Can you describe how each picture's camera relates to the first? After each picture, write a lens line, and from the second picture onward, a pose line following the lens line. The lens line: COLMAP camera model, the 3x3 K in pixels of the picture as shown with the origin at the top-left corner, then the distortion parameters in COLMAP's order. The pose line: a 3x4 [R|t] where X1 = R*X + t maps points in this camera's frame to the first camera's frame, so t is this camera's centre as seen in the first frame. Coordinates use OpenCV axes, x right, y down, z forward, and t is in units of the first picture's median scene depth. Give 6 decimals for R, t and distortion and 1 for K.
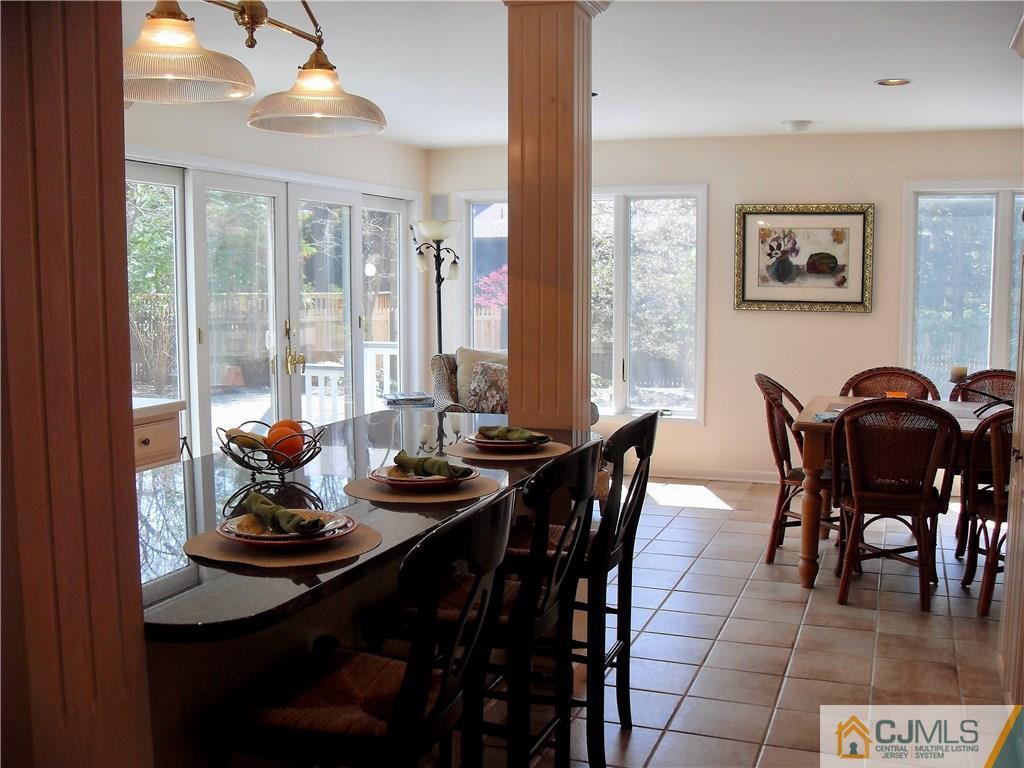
lens RADIAL K [[1067.9, 0, 504.3], [0, 1067.9, 392.2], [0, 0, 1]] dist [-0.126855, 0.000000]
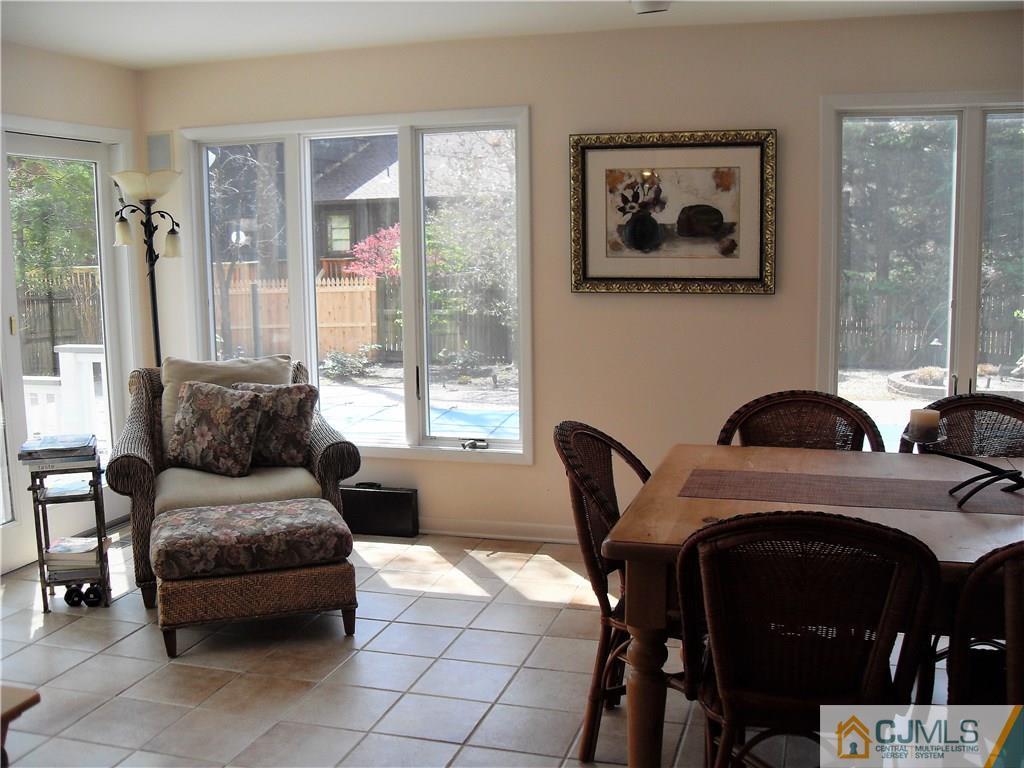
lens RADIAL K [[1067.9, 0, 492.6], [0, 1067.9, 398.9], [0, 0, 1]] dist [-0.126855, 0.000000]
pose [[0.998051, -0.024912, 0.057220, 0.129276], [0.022586, 0.998906, 0.040943, -0.040417], [-0.058178, -0.039570, 0.997522, 0.335412]]
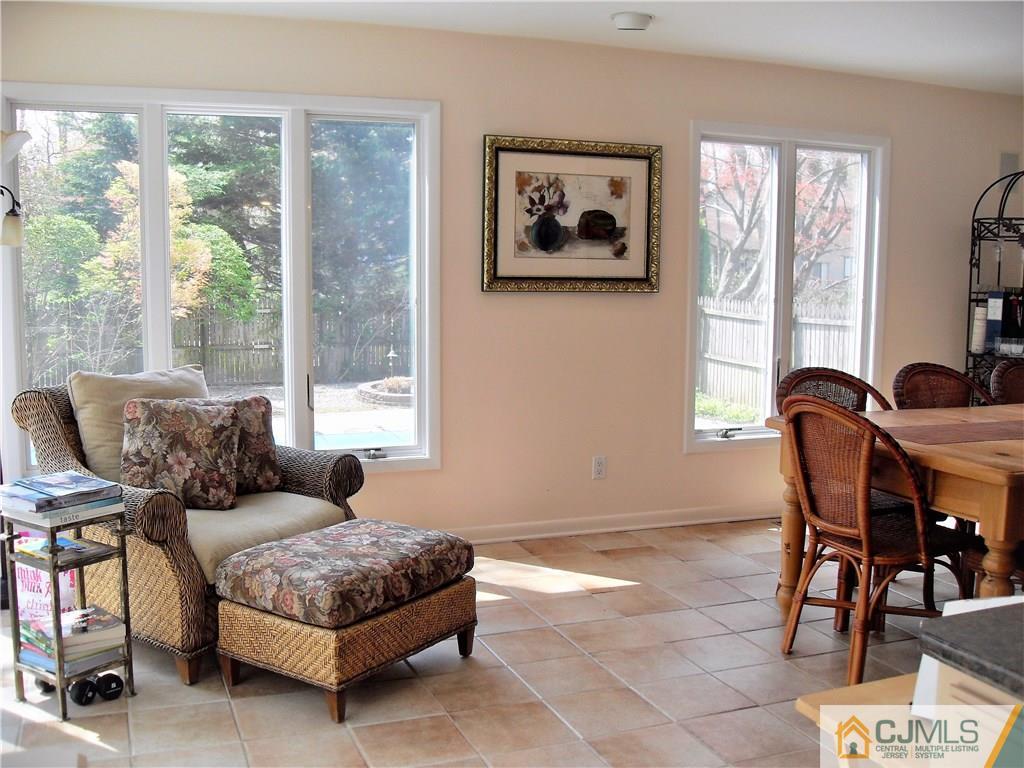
lens RADIAL K [[1067.9, 0, 509.4], [0, 1067.9, 393.4], [0, 0, 1]] dist [-0.126855, 0.000000]
pose [[0.746965, -0.074355, 0.660692, -0.228837], [0.063722, 0.997159, 0.040178, -0.040455], [-0.661802, 0.012089, 0.749581, 0.493430]]
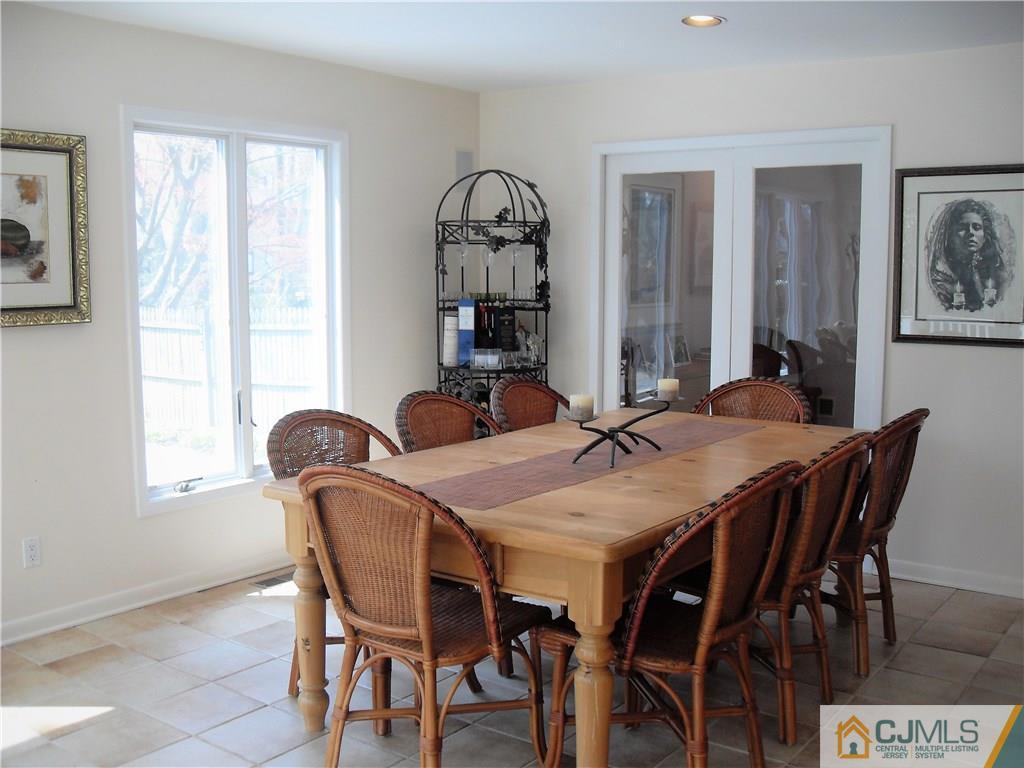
lens RADIAL K [[1067.9, 0, 518.8], [0, 1067.9, 394.5], [0, 0, 1]] dist [-0.126855, 0.000000]
pose [[0.273127, -0.122001, 0.954210, -0.143192], [0.107980, 0.989545, 0.095612, -0.064471], [-0.955899, 0.076921, 0.283445, 0.596177]]
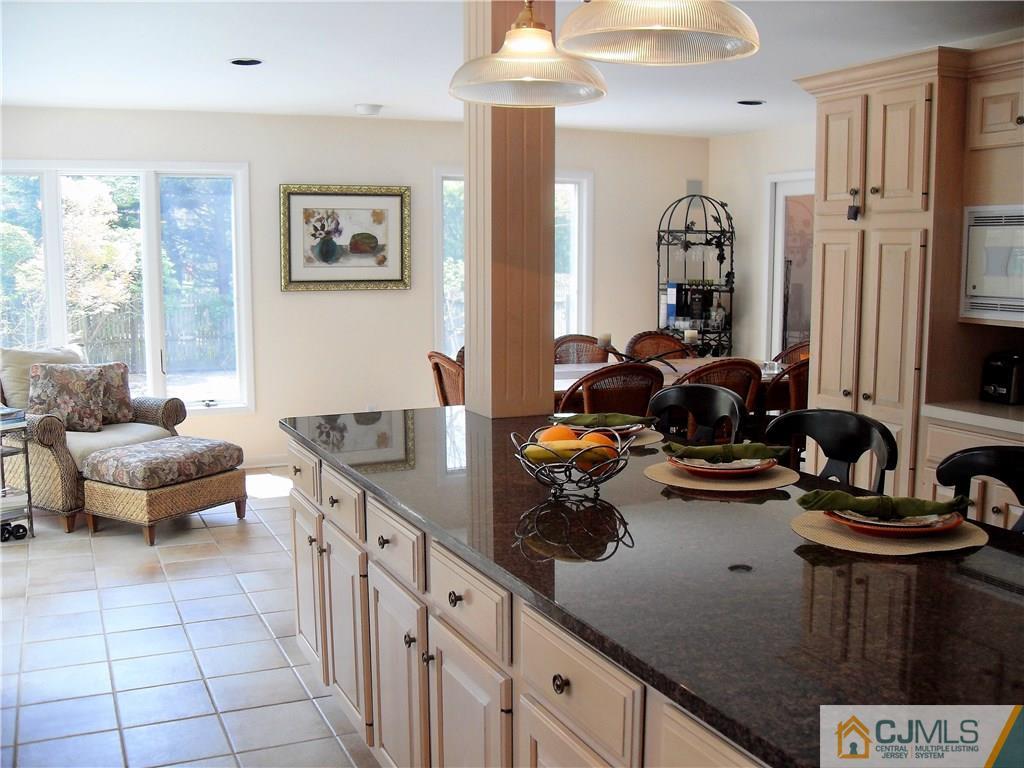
lens RADIAL K [[1067.9, 0, 508.5], [0, 1067.9, 380.6], [0, 0, 1]] dist [-0.126855, 0.000000]
pose [[0.715687, -0.085128, 0.693214, -0.329309], [0.078750, 0.996050, 0.041014, -0.019562], [-0.693967, 0.025238, 0.719564, 0.152319]]
